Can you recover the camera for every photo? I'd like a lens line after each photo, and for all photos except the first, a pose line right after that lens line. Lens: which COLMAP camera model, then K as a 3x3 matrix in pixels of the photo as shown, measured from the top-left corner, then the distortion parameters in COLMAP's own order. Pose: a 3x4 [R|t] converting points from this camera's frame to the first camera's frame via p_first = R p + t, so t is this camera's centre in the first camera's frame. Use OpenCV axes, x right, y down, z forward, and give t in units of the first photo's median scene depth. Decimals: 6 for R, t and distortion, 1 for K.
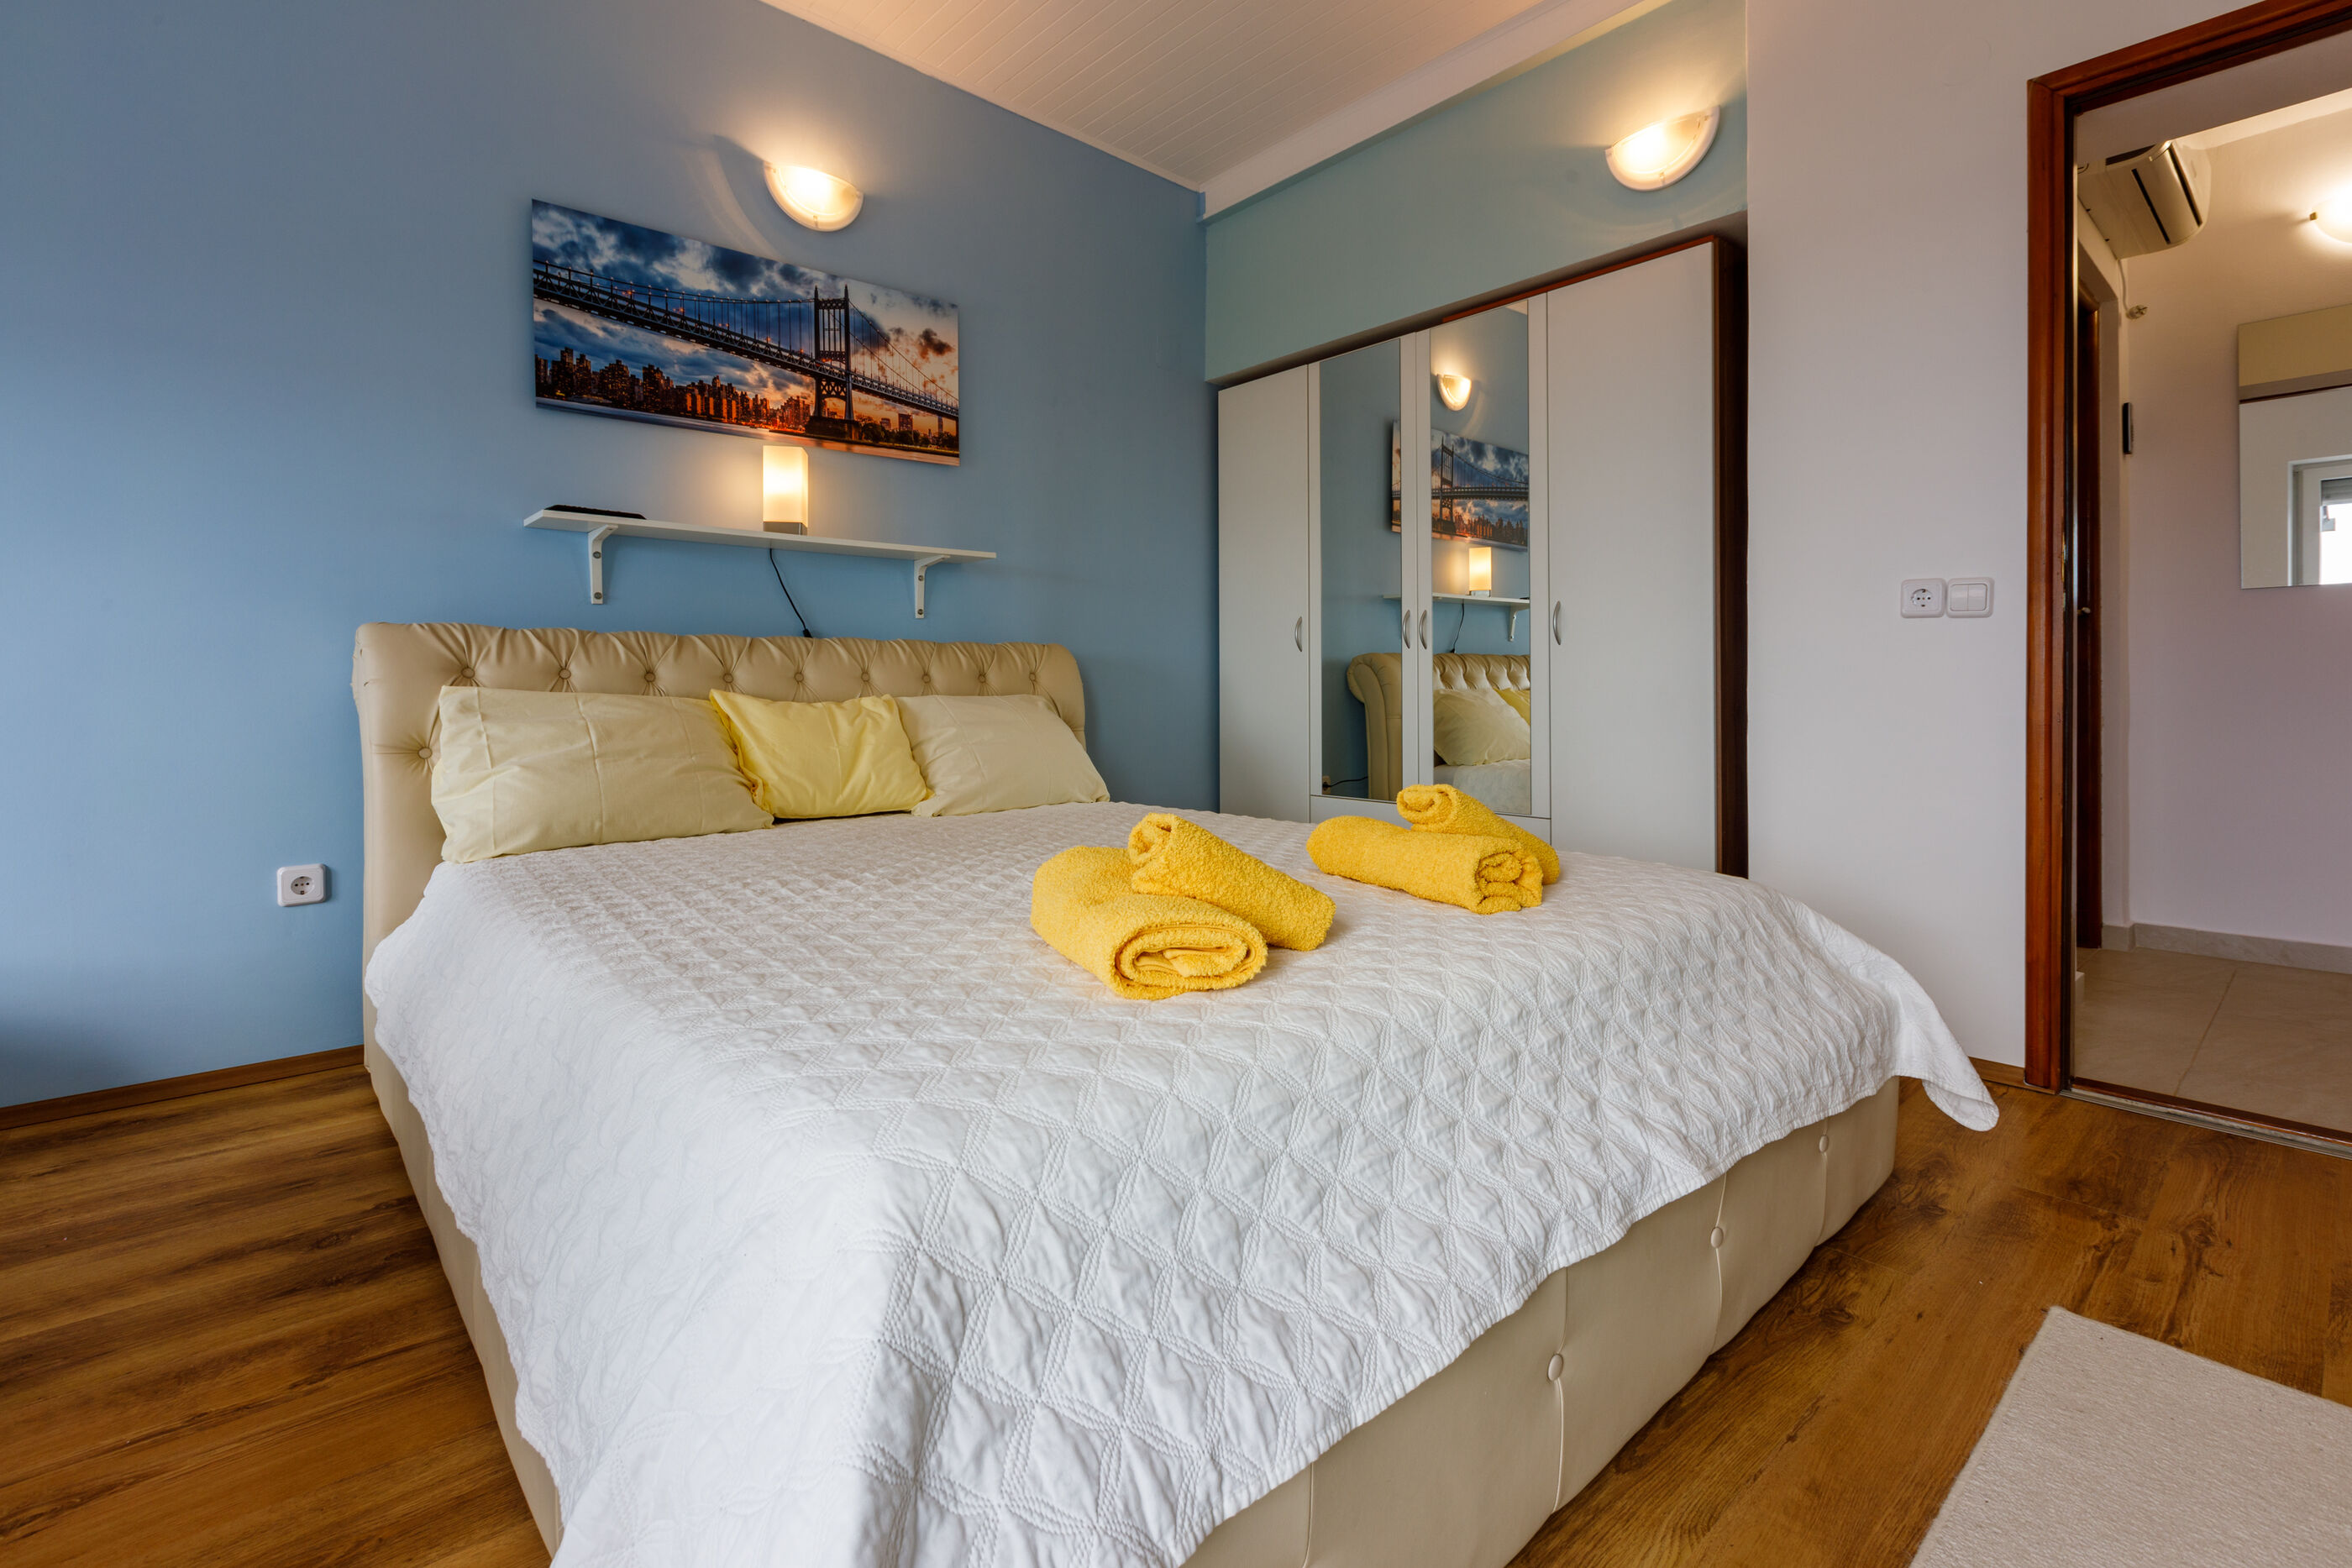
lens RADIAL K [[1083.2, 0, 1104.4], [0, 1083.2, 679.2], [0, 0, 1]] dist [0.000040, 0.000080]
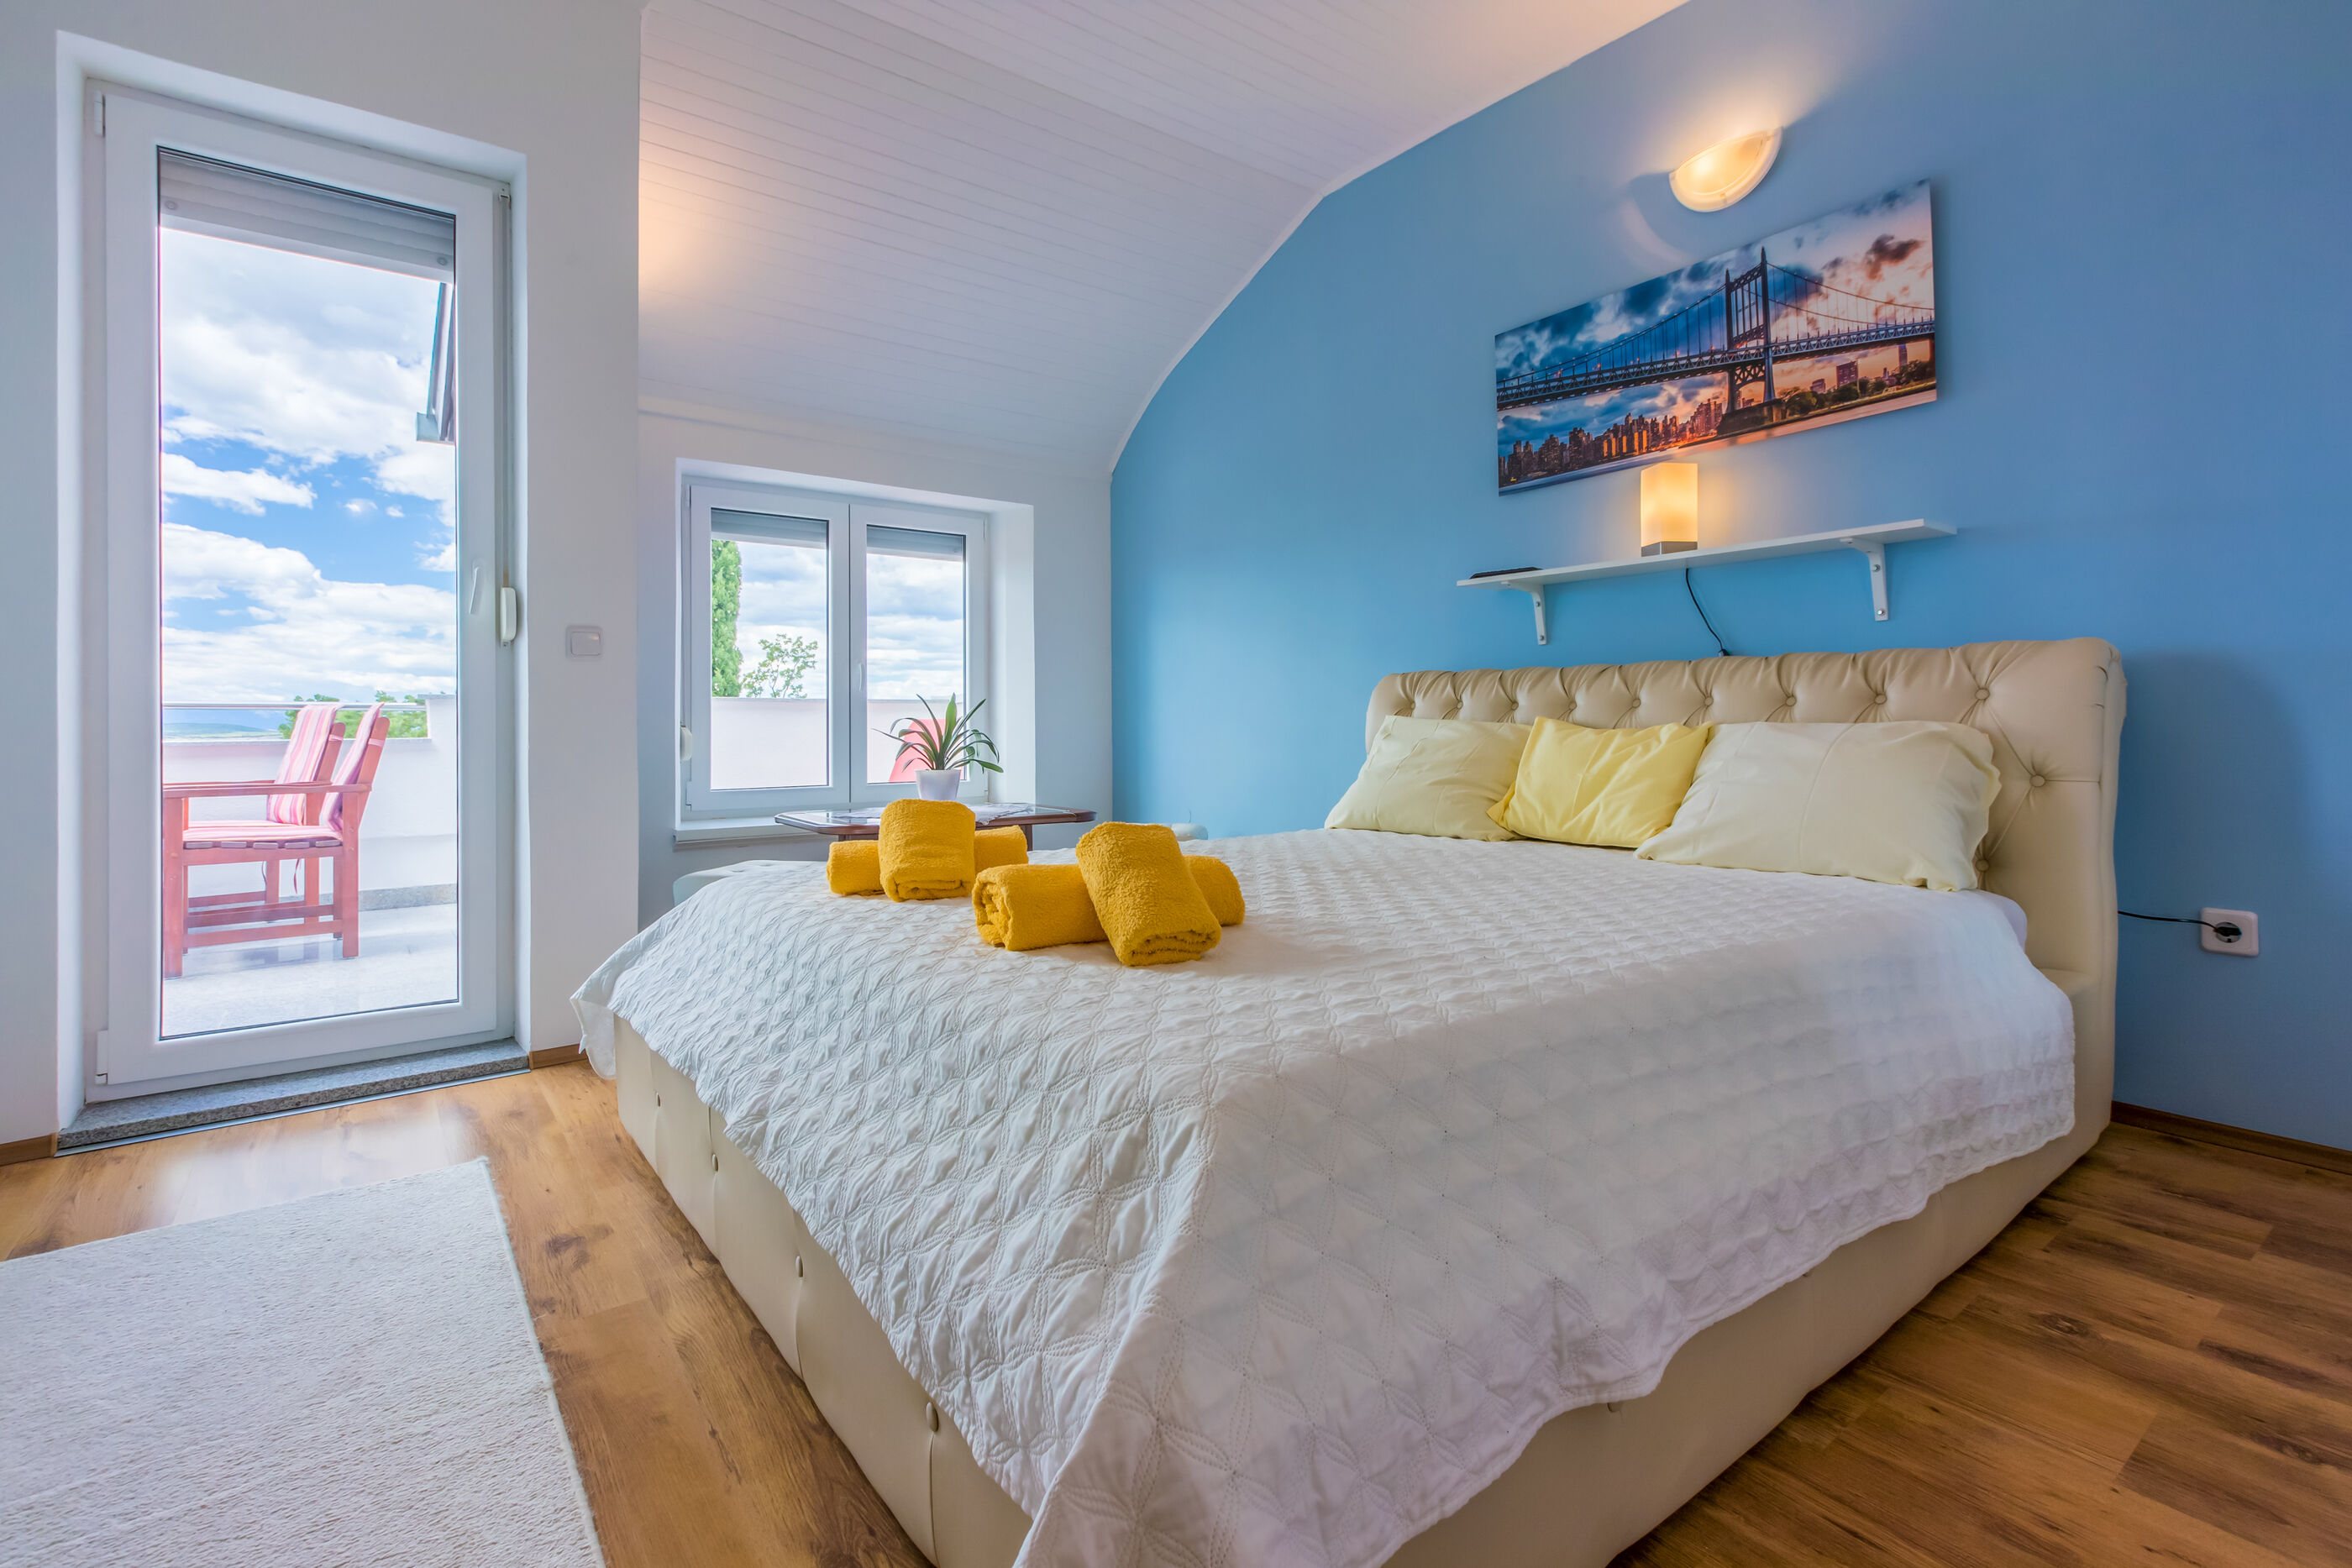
lens RADIAL K [[1083.2, 0, 1195.1], [0, 1083.2, 703.8], [0, 0, 1]] dist [0.000040, 0.000080]
pose [[-0.040627, -0.018112, -0.999010, 0.668894], [0.013762, 0.999731, -0.018685, 0.010511], [0.999080, -0.014507, -0.040367, 0.607453]]
